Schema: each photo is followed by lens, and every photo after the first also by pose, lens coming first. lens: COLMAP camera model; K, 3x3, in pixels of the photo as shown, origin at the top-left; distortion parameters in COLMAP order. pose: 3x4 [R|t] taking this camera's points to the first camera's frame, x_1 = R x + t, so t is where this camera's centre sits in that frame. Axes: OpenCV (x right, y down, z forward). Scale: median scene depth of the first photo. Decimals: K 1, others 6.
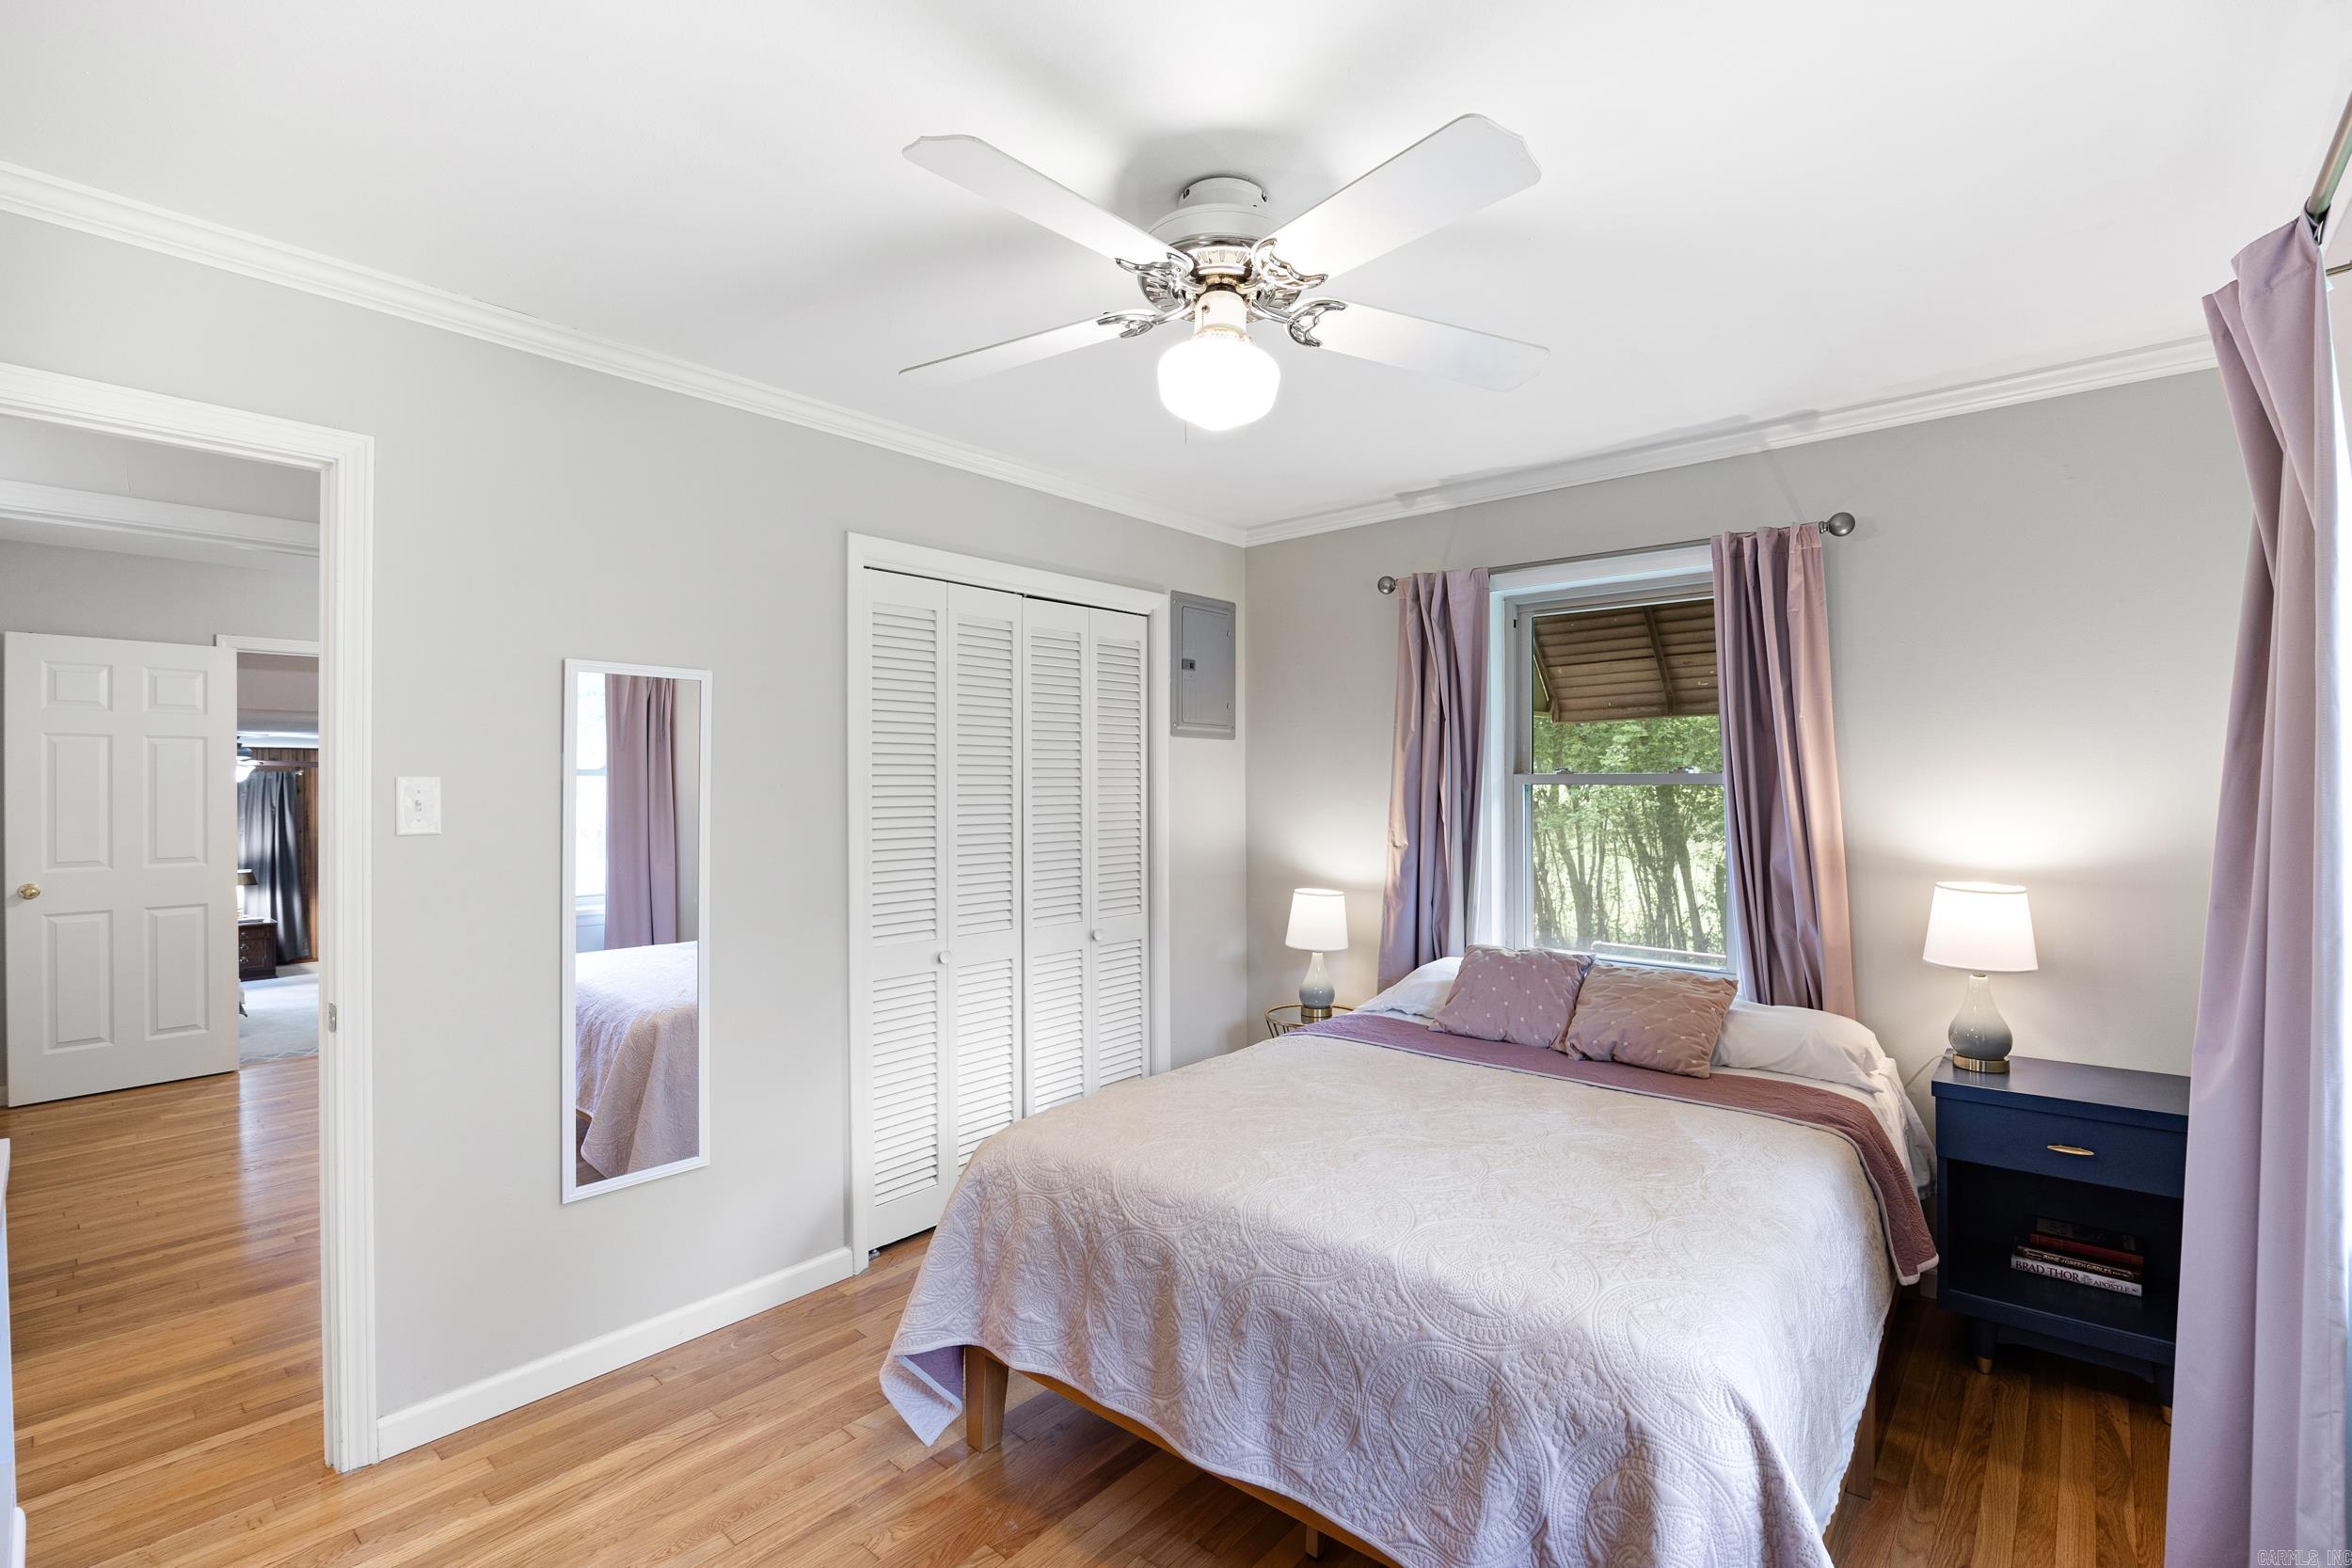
lens RADIAL K [[1053.7, 0, 1197.4], [0, 1053.7, 789.2], [0, 0, 1]] dist [-0.014817, -0.000536]
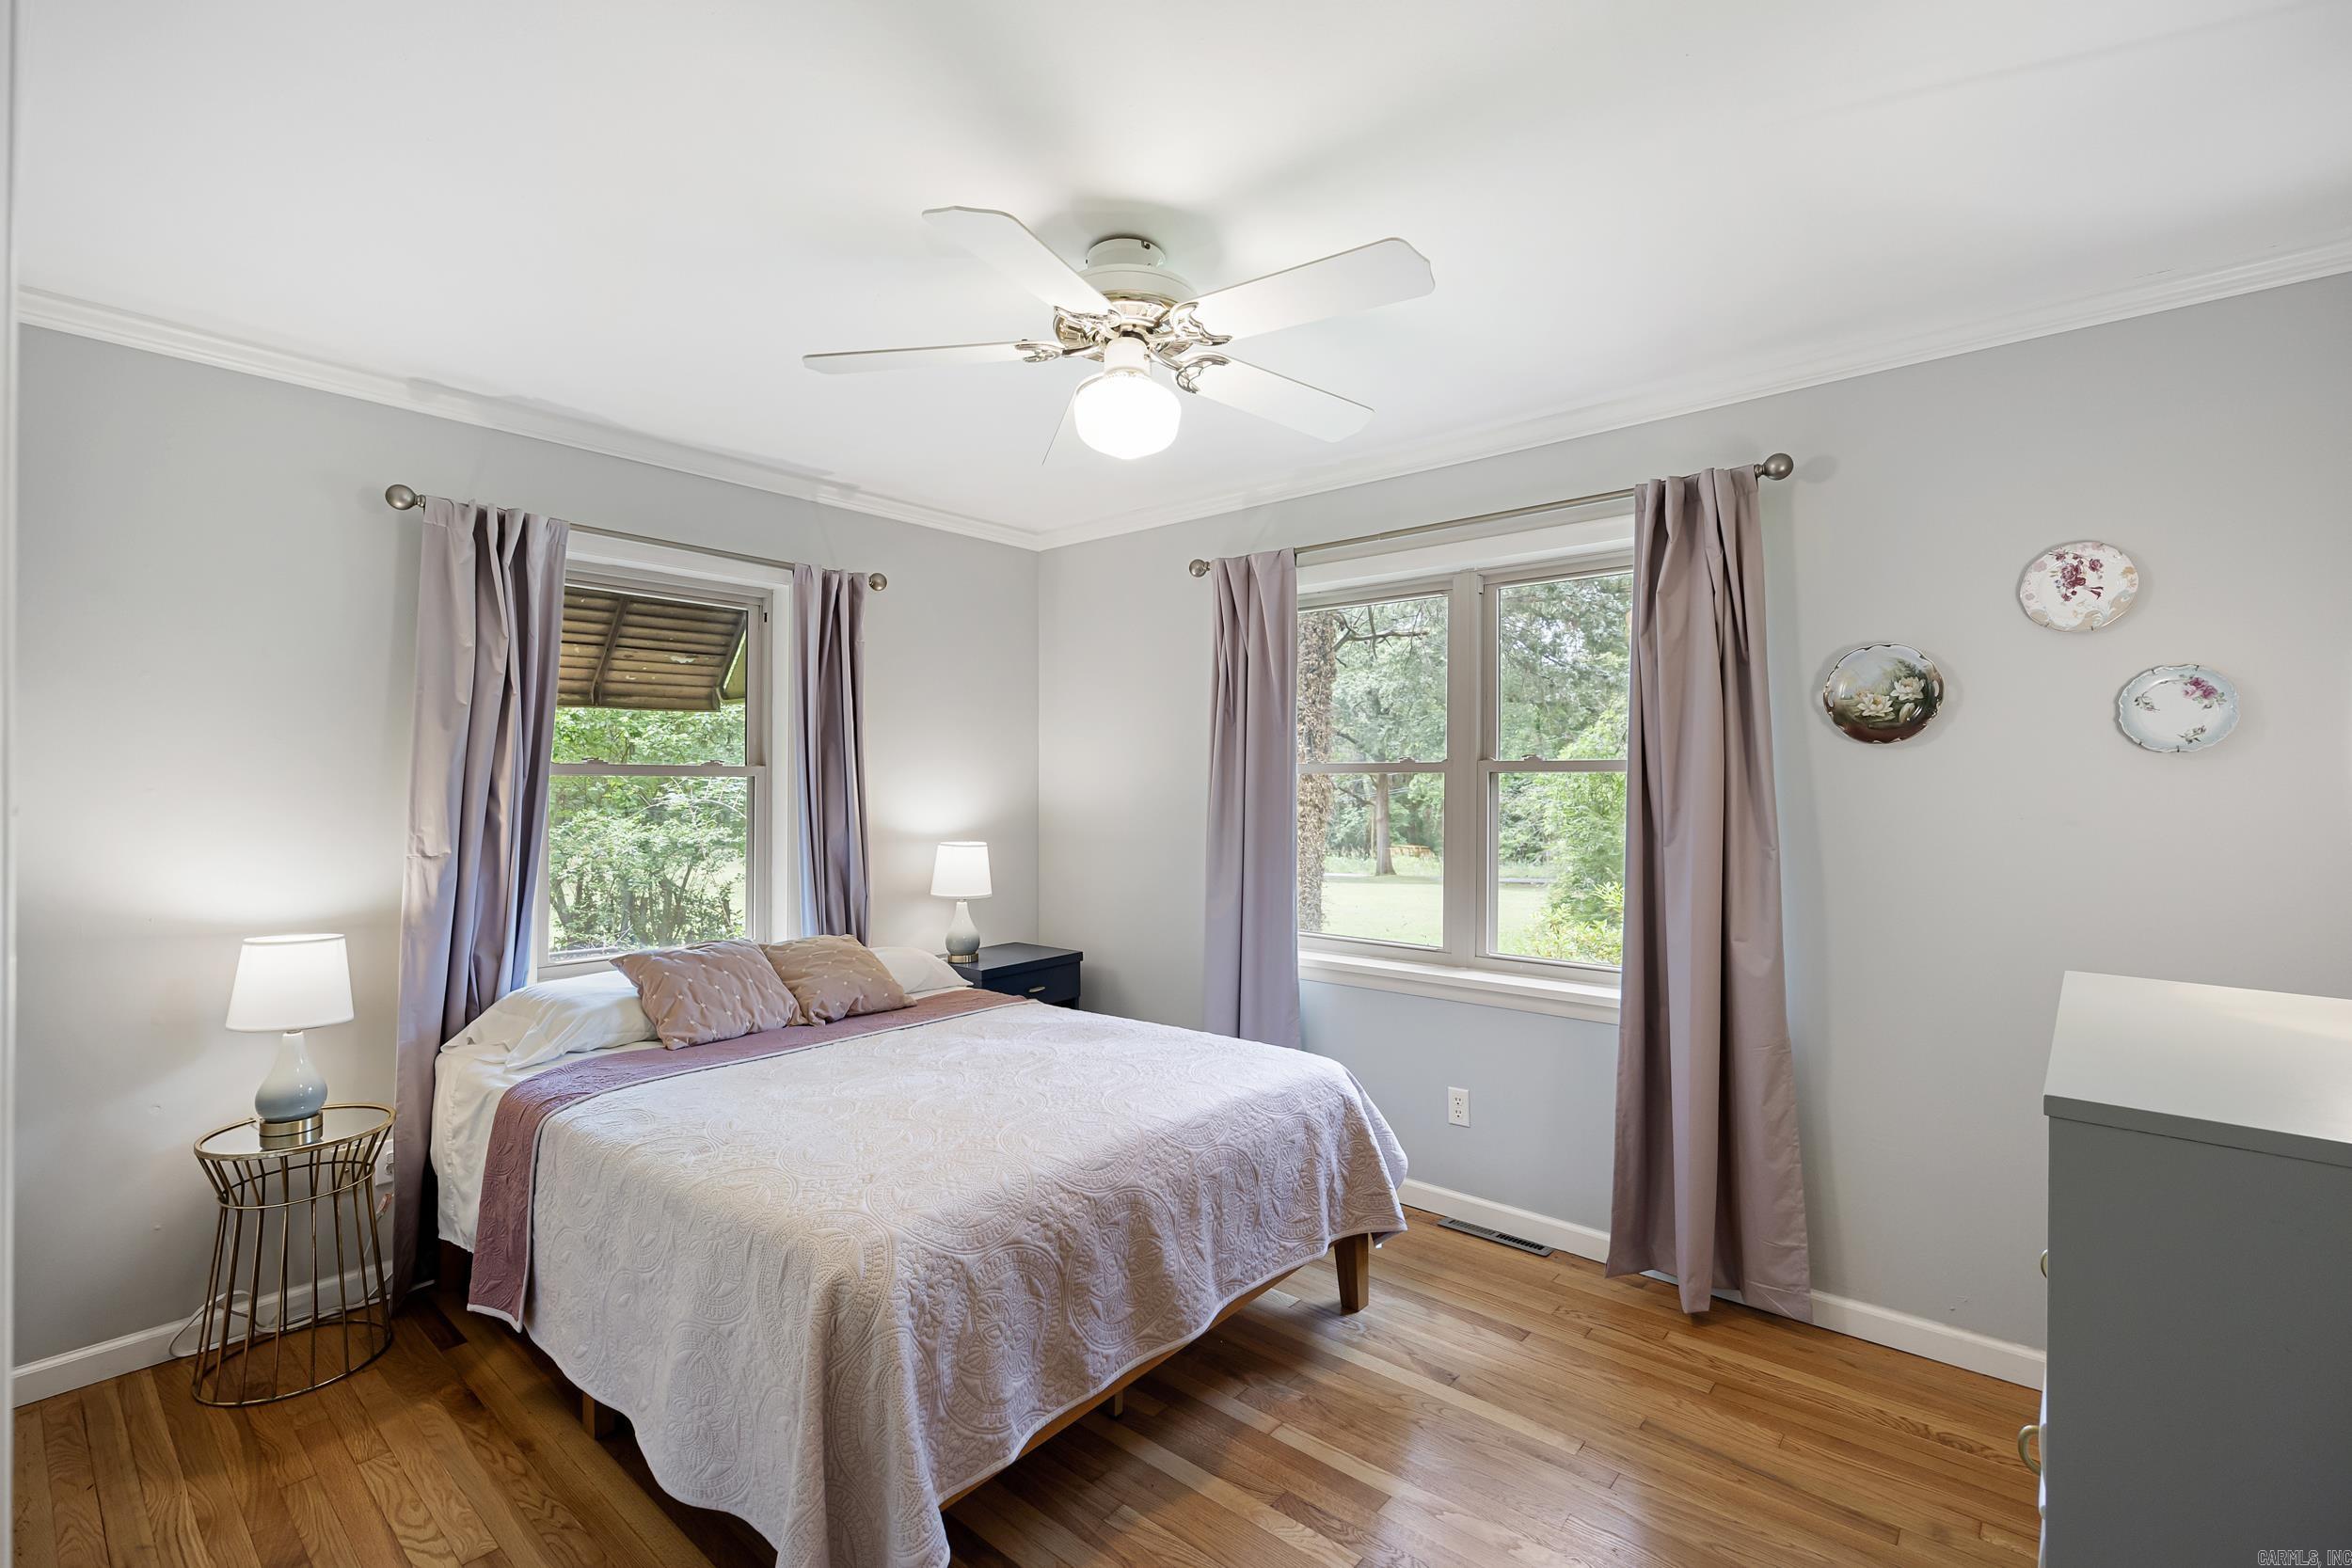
lens RADIAL K [[1053.7, 0, 1197.3], [0, 1053.7, 781.7], [0, 0, 1]] dist [-0.014817, -0.000536]
pose [[-0.029299, 0.003997, 0.999563, -0.717128], [0.007026, 0.999968, -0.003793, 0.010227], [-0.999546, 0.006912, -0.029326, 0.617485]]
